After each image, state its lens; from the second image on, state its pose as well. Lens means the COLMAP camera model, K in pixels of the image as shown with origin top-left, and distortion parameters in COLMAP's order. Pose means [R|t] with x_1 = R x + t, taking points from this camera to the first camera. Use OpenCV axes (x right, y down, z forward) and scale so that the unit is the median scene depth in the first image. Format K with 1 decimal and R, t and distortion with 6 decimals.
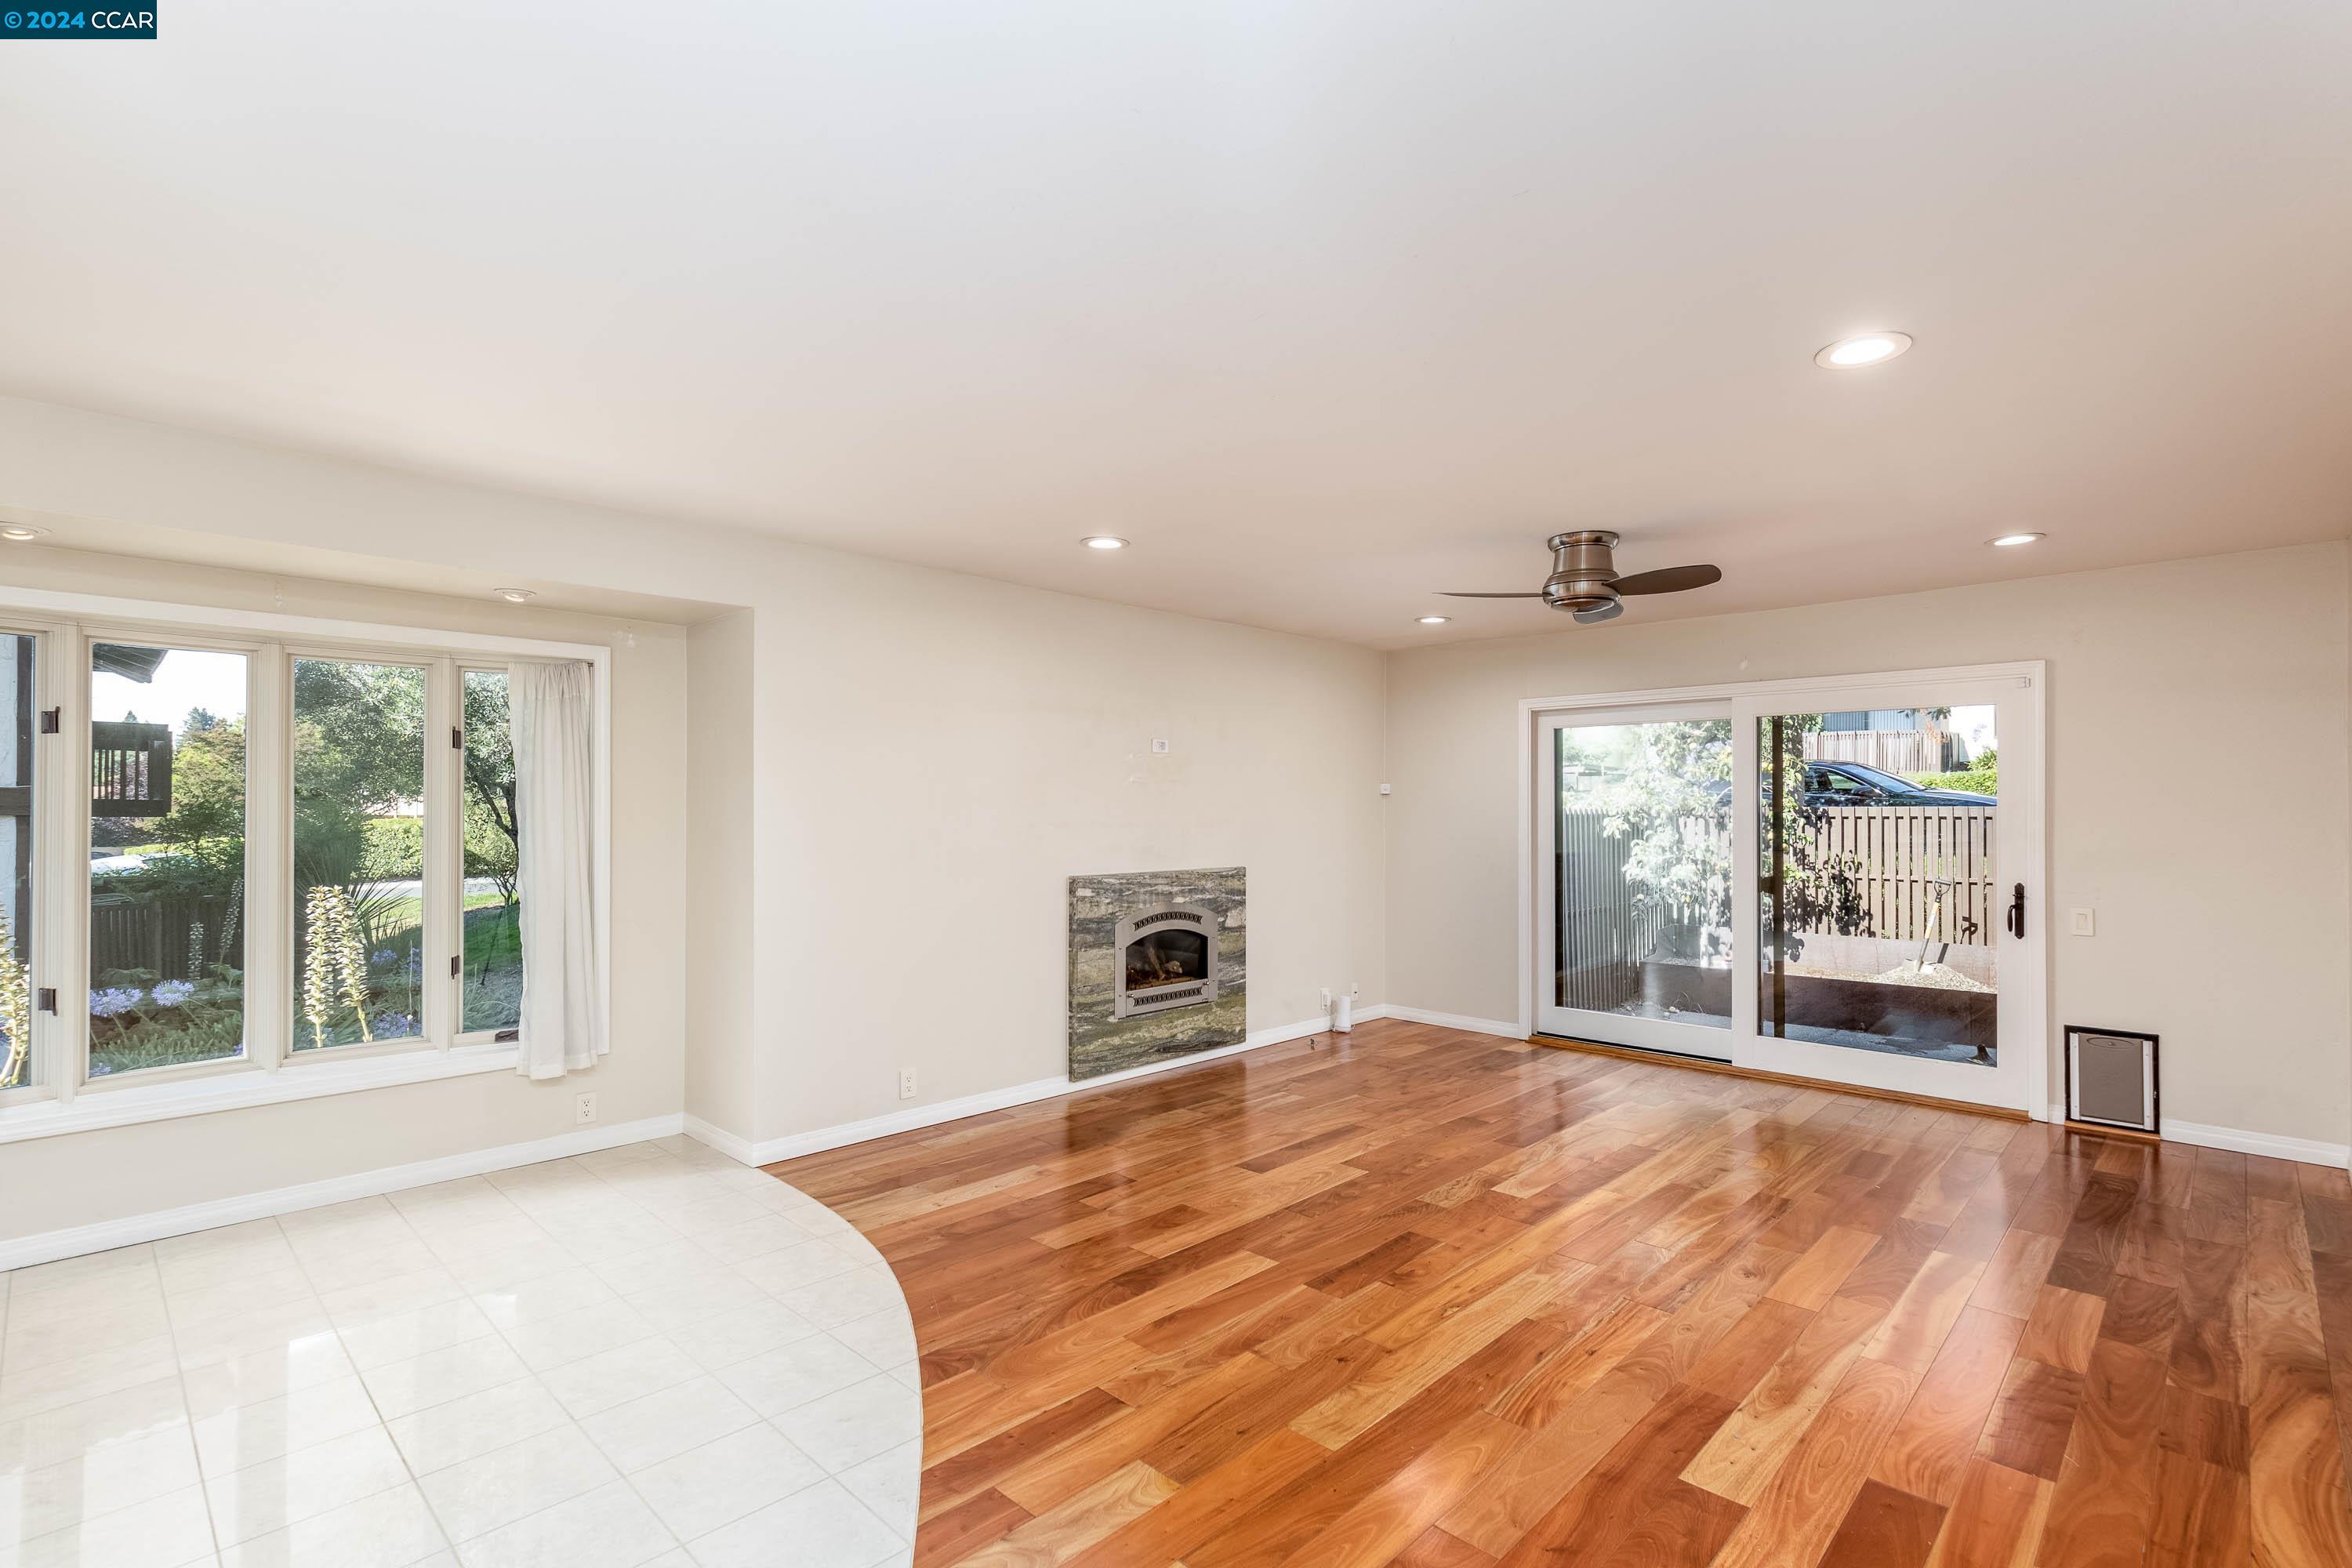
lens RADIAL K [[1083.0, 0, 1176.0], [0, 1083.0, 784.0], [0, 0, 1]] dist [0.000219, 0.000057]
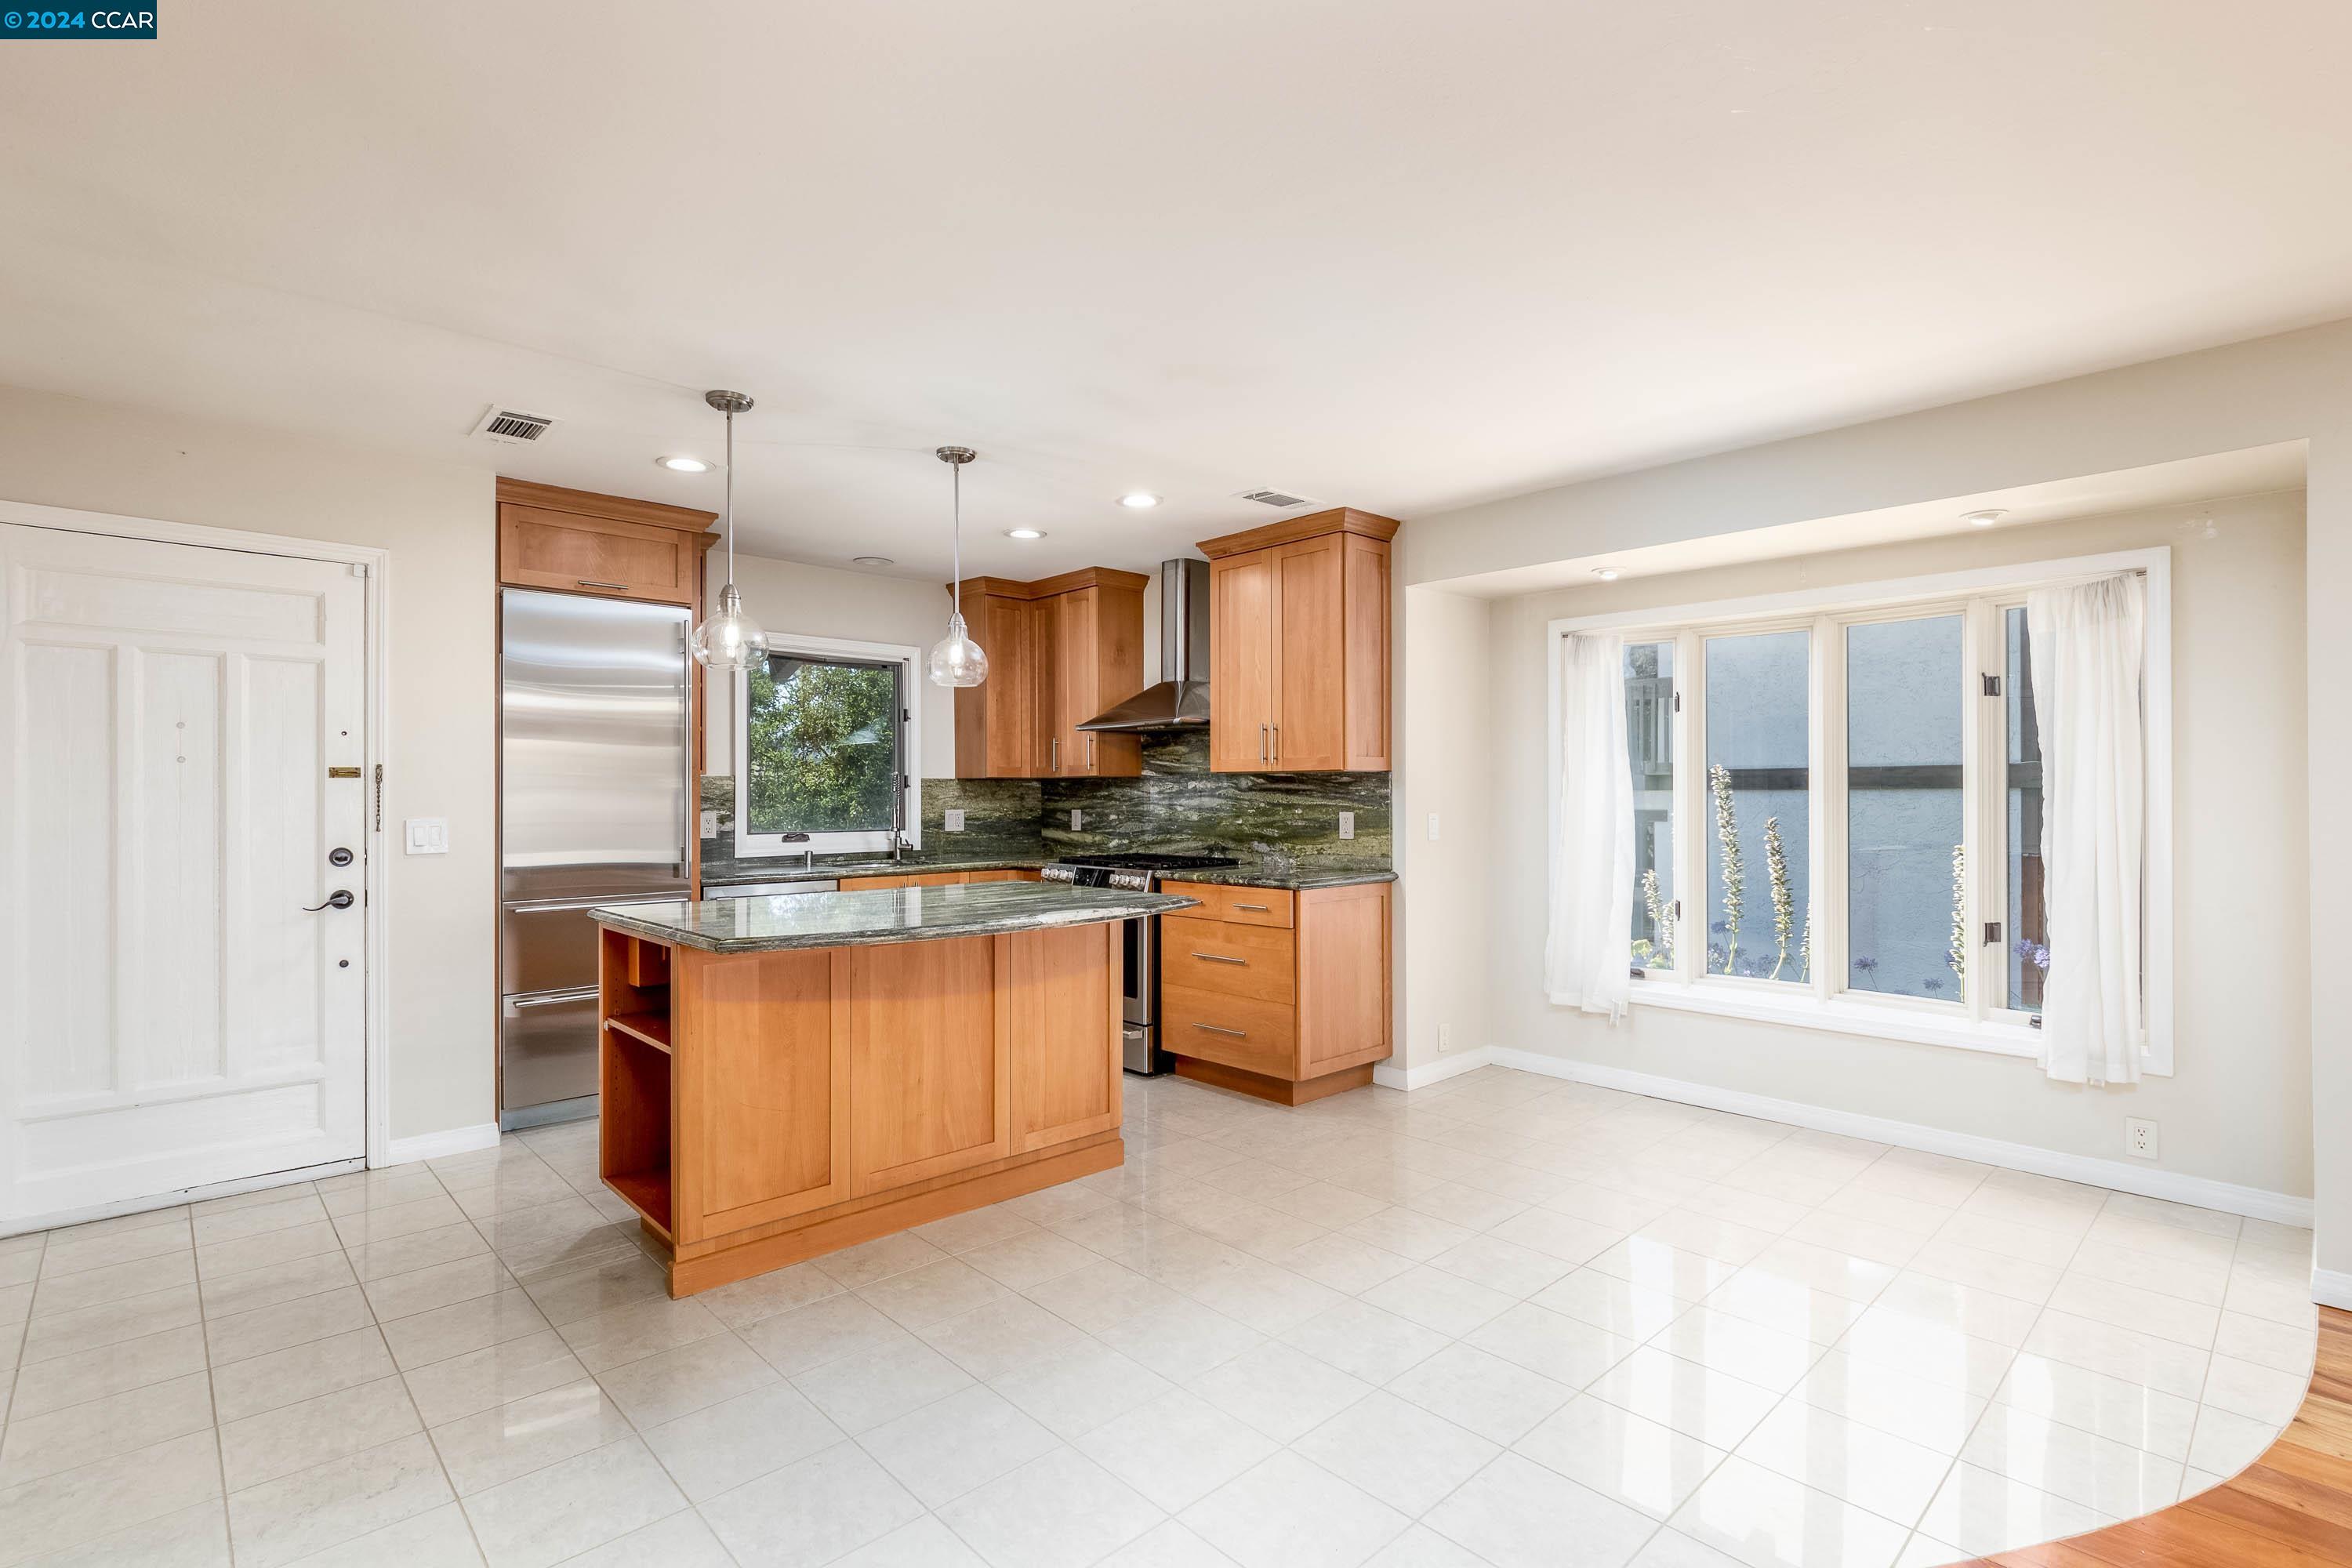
lens RADIAL K [[1098.3, 0, 1190.0], [0, 1098.3, 796.0], [0, 0, 1]] dist [0.000363, -0.000423]
pose [[-0.029204, 0.000555, -0.999573, 0.225288], [0.025527, 0.999674, -0.000191, 0.027178], [0.999247, -0.025521, -0.029209, 0.279402]]
